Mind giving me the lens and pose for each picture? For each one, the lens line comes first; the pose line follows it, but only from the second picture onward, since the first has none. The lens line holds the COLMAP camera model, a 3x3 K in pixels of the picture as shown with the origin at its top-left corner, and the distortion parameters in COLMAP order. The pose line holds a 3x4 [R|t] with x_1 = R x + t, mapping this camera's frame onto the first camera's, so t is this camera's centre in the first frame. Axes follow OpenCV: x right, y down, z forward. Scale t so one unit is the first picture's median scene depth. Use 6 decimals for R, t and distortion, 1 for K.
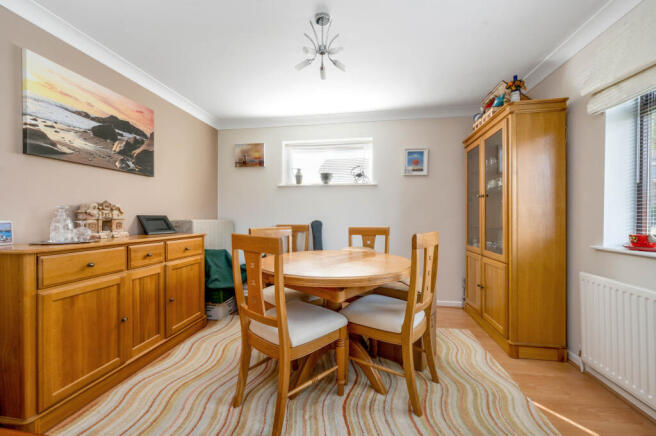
lens RADIAL K [[257.4, 0, 328.5], [0, 257.4, 218.3], [0, 0, 1]] dist [0.000559, -0.000132]
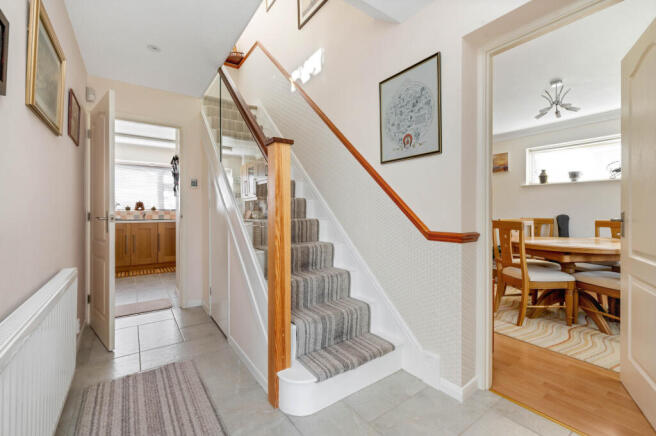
lens RADIAL K [[282.2, 0, 327.0], [0, 282.2, 213.6], [0, 0, 1]] dist [0.000989, -0.000238]
pose [[0.699145, 0.005633, -0.714958, 0.145501], [-0.005640, 0.999981, 0.002364, 0.008755], [0.714958, 0.002379, 0.699164, -0.745957]]
